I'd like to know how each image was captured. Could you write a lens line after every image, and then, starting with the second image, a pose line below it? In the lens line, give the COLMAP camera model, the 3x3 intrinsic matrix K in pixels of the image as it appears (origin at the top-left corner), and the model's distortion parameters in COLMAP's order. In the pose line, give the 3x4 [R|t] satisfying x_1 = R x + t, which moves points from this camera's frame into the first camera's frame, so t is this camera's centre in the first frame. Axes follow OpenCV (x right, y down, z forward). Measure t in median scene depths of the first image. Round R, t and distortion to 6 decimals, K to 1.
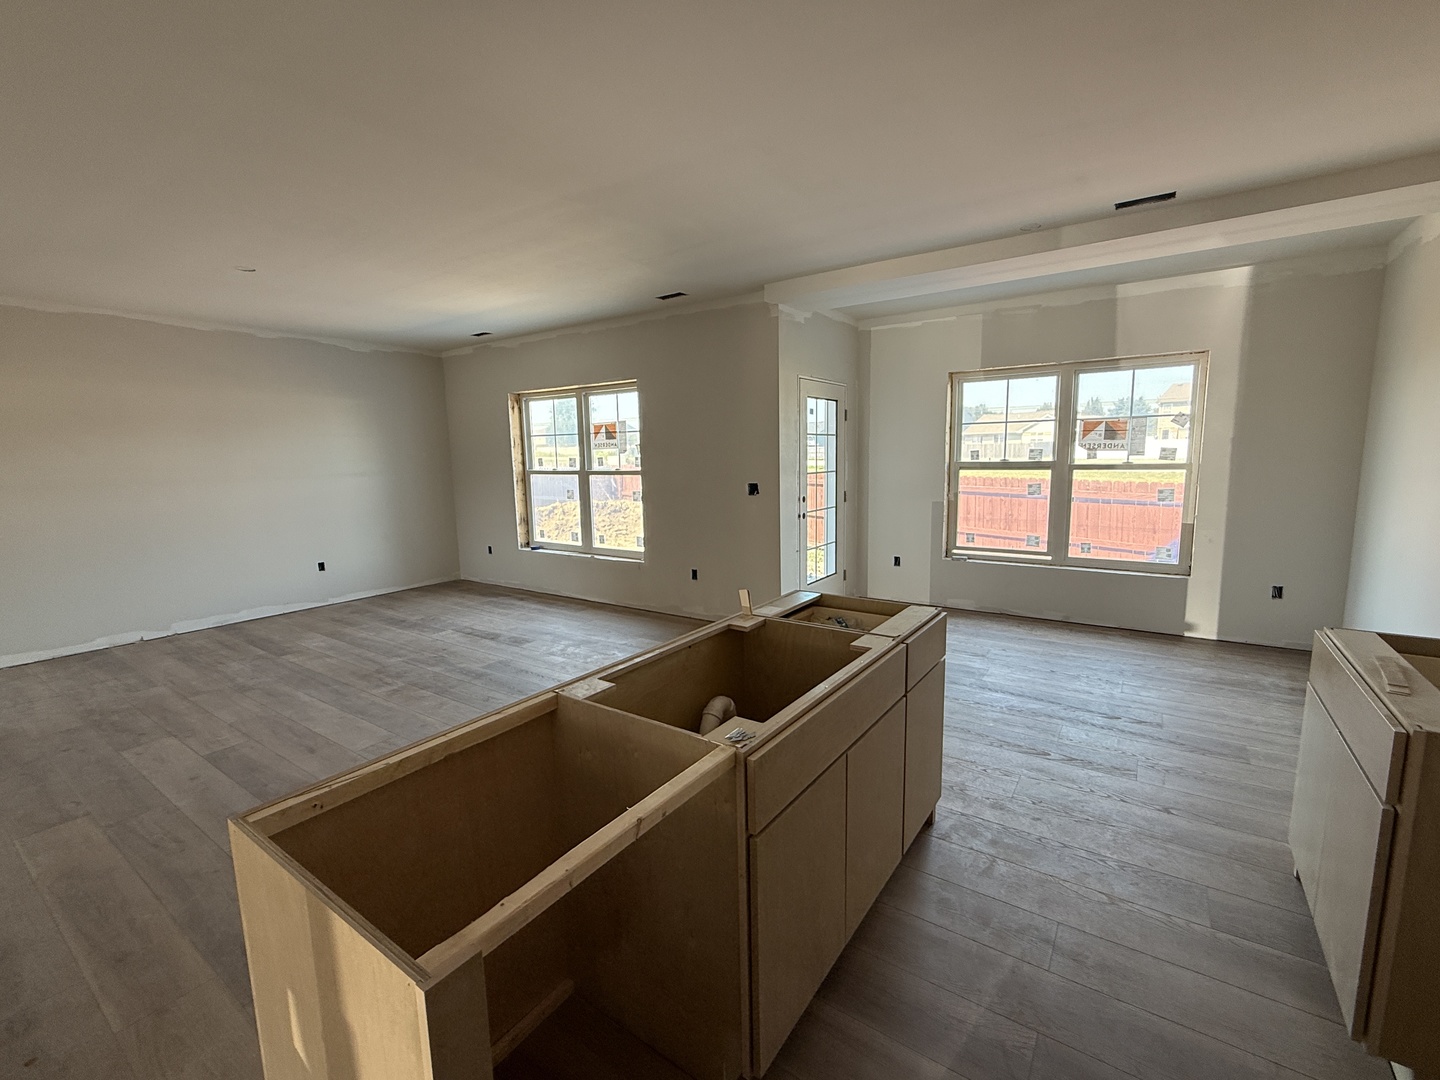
lens RADIAL K [[630.6, 0, 720.0], [0, 630.6, 540.0], [0, 0, 1]] dist [0.000362, 0.000007]
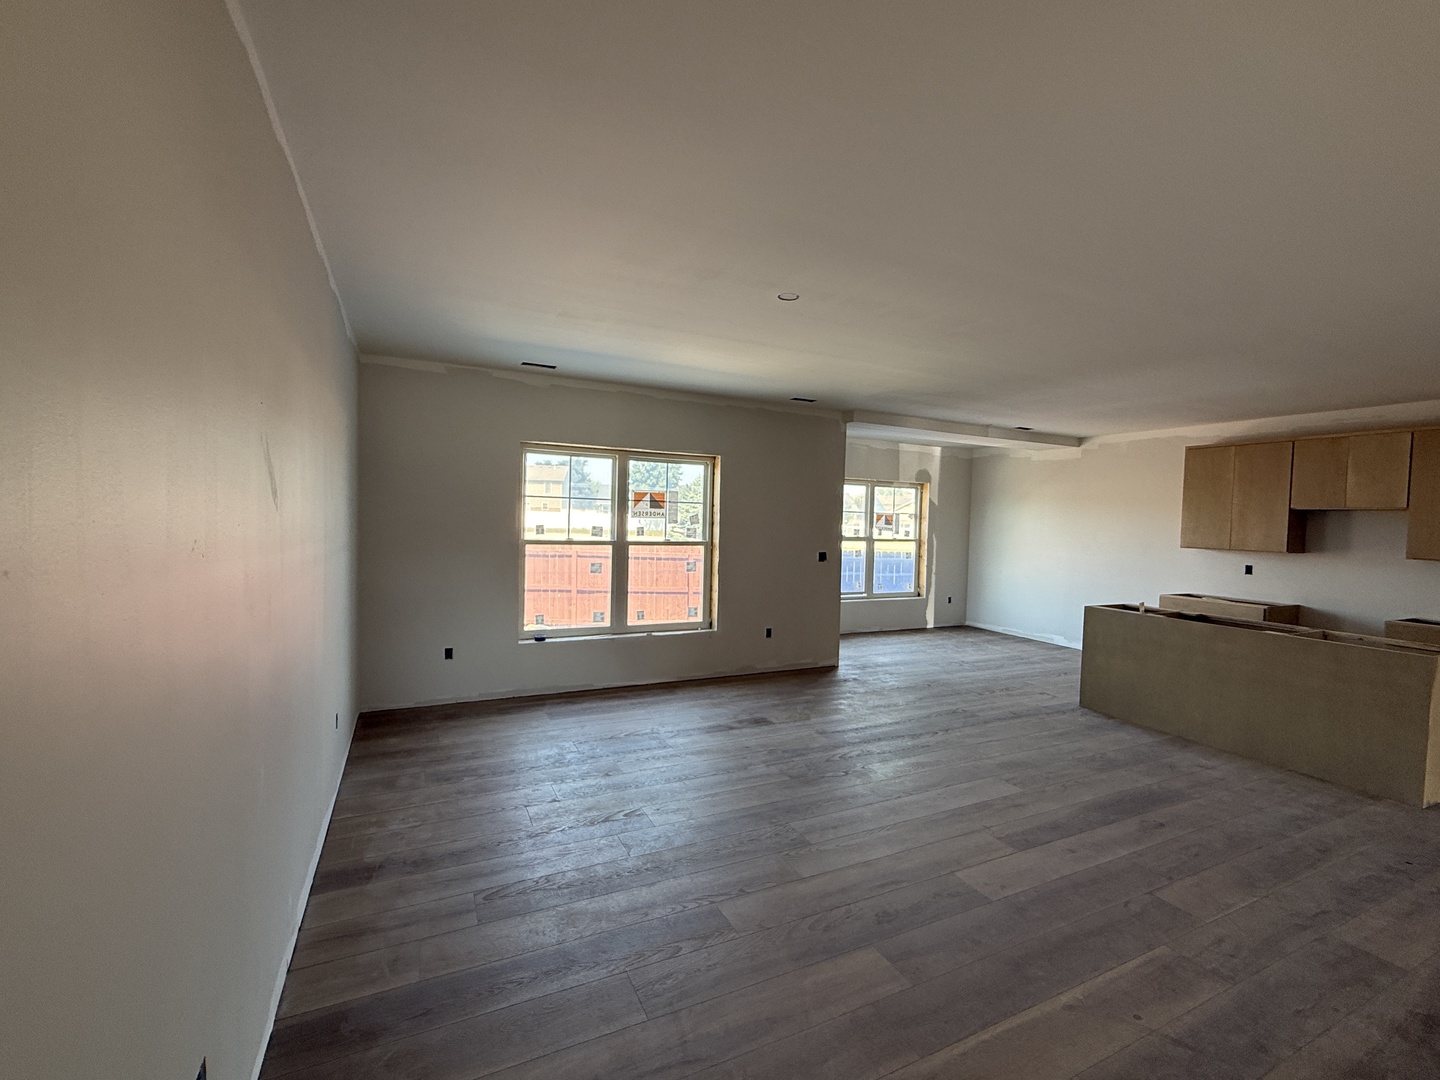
lens RADIAL K [[626.6, 0, 720.0], [0, 626.6, 540.0], [0, 0, 1]] dist [-0.001284, 0.000188]
pose [[0.482283, 0.003363, 0.876009, -1.109935], [0.085540, 0.995033, -0.050913, -0.064028], [-0.871829, 0.099488, 0.479600, 0.537760]]
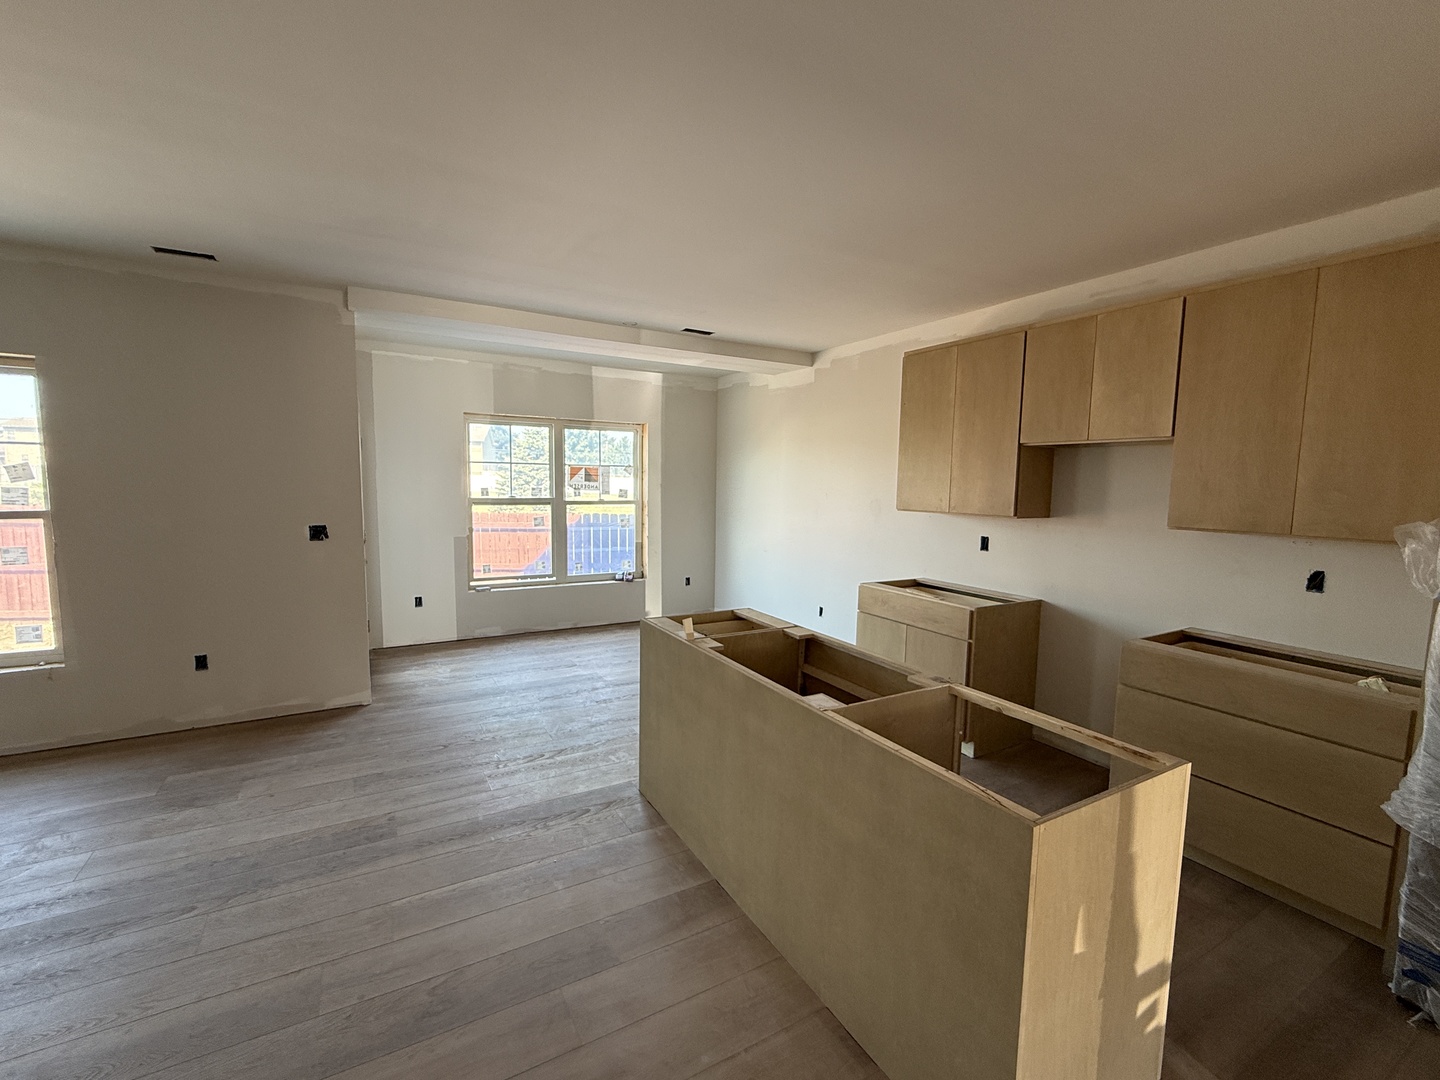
lens RADIAL K [[626.6, 0, 720.0], [0, 626.6, 540.0], [0, 0, 1]] dist [-0.001284, 0.000188]
pose [[0.420509, -0.057896, 0.905439, -0.421567], [0.101176, 0.994730, 0.016617, -0.032303], [-0.901630, 0.084621, 0.424150, 0.207882]]
